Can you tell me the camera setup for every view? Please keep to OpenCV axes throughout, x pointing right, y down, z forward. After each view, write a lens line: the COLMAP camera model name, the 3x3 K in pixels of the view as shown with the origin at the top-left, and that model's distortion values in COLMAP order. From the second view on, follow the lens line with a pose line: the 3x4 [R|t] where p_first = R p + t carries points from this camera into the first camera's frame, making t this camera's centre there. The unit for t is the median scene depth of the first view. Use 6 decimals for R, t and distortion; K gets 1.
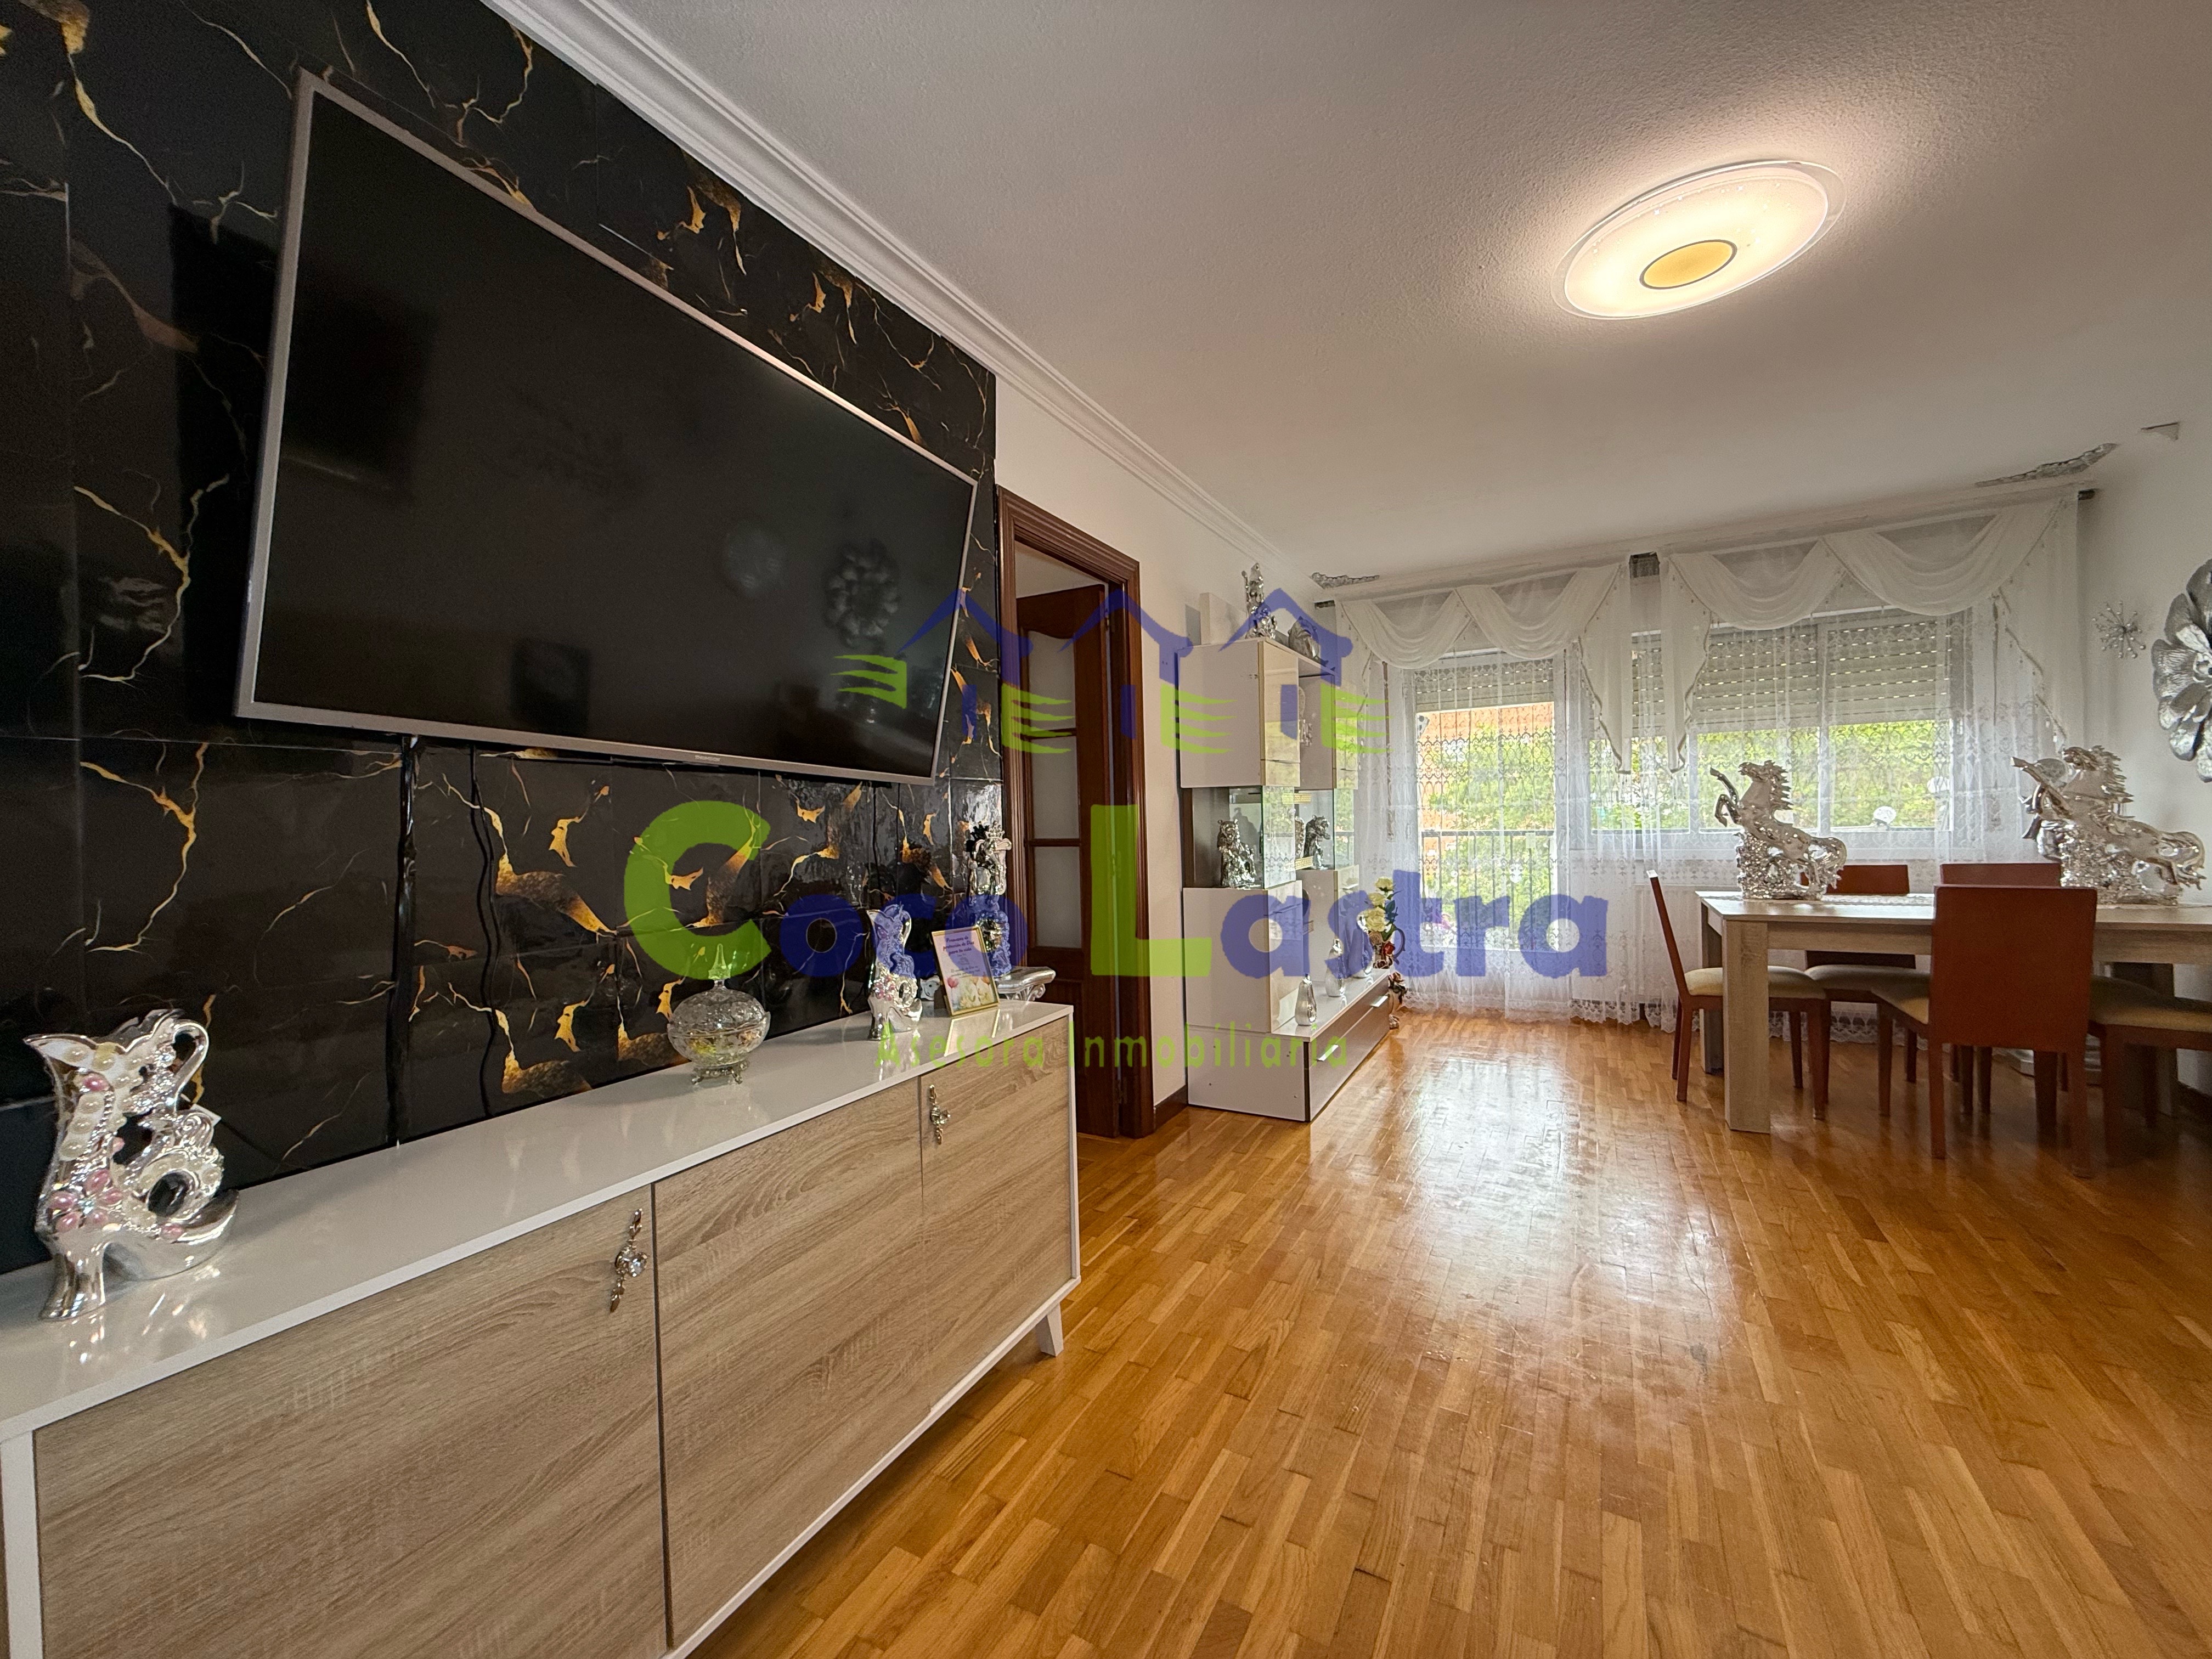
lens RADIAL K [[876.9, 0, 1097.9], [0, 876.9, 832.9], [0, 0, 1]] dist [-0.001527, 0.000159]
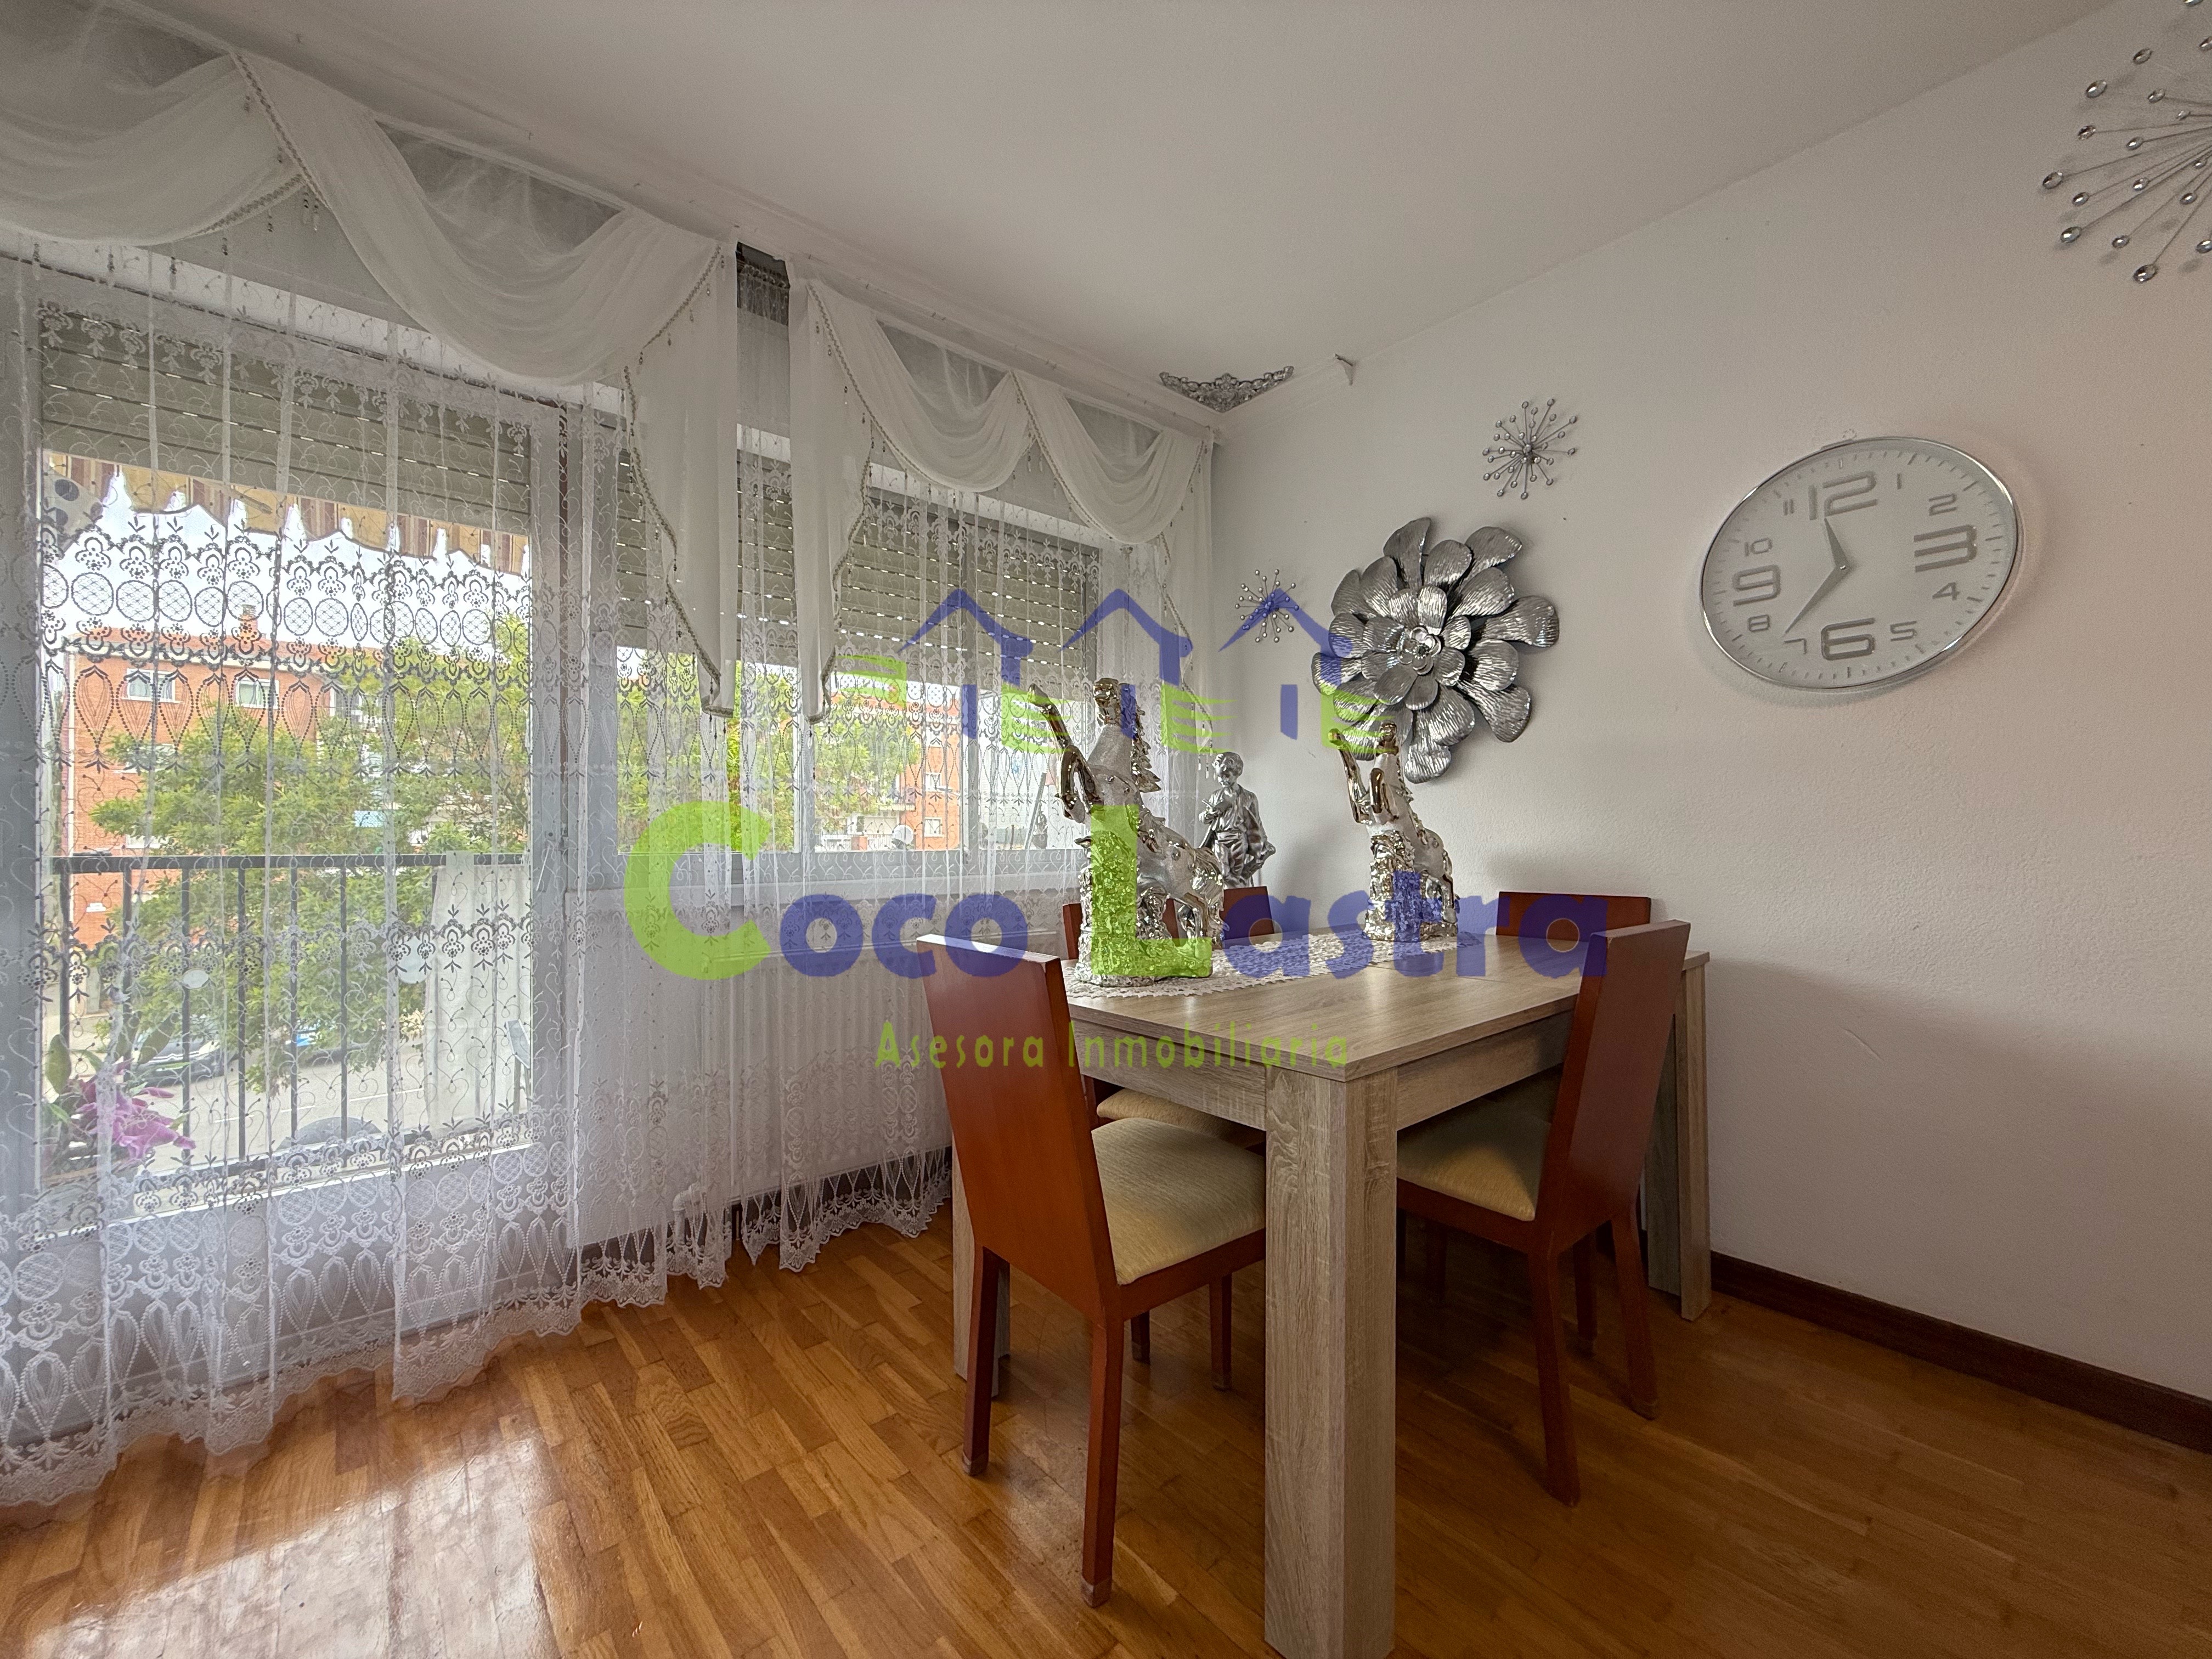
lens RADIAL K [[879.2, 0, 1094.5], [0, 879.2, 834.0], [0, 0, 1]] dist [-0.005677, -0.000006]
pose [[0.350625, 0.027344, 0.936117, 0.313734], [0.014584, 0.999293, -0.034652, 0.012913], [-0.936402, 0.025803, 0.349979, 0.827505]]
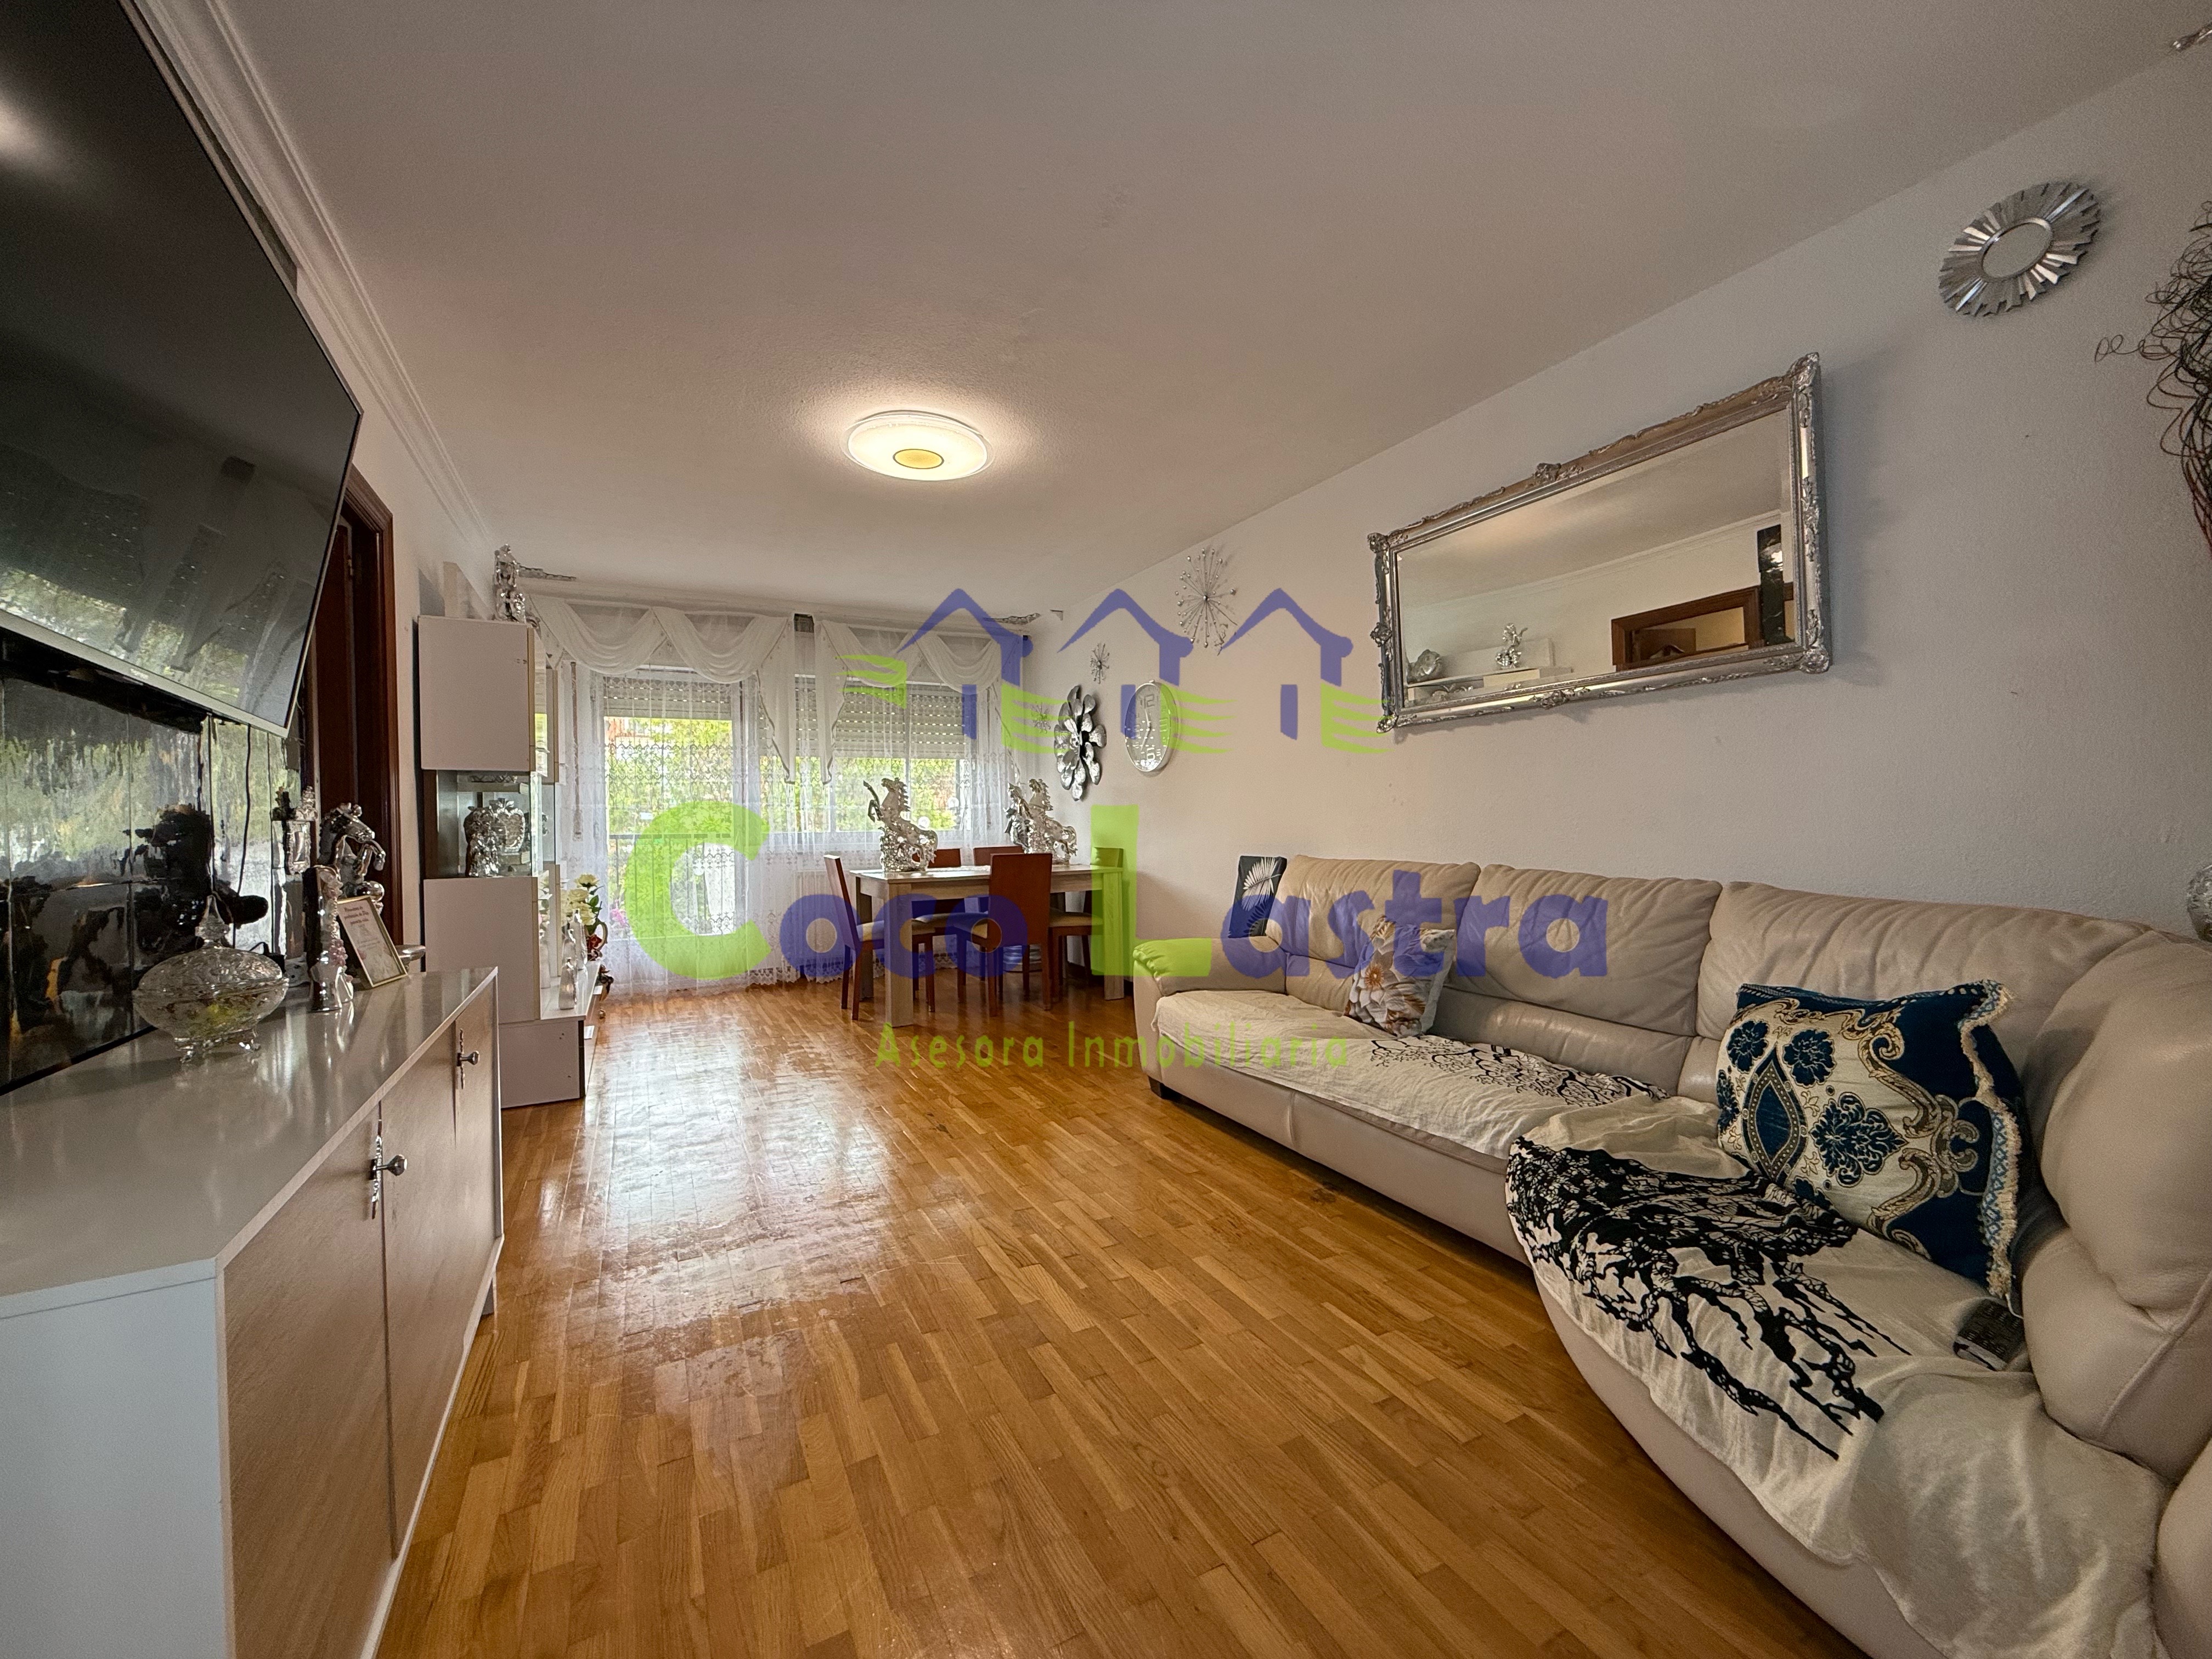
lens RADIAL K [[879.2, 0, 1094.5], [0, 879.2, 834.0], [0, 0, 1]] dist [-0.005677, -0.000006]
pose [[0.547718, 0.005442, 0.836645, -0.273780], [0.013236, 0.999797, -0.015169, 0.037284], [-0.836558, 0.019382, 0.547535, -0.076640]]
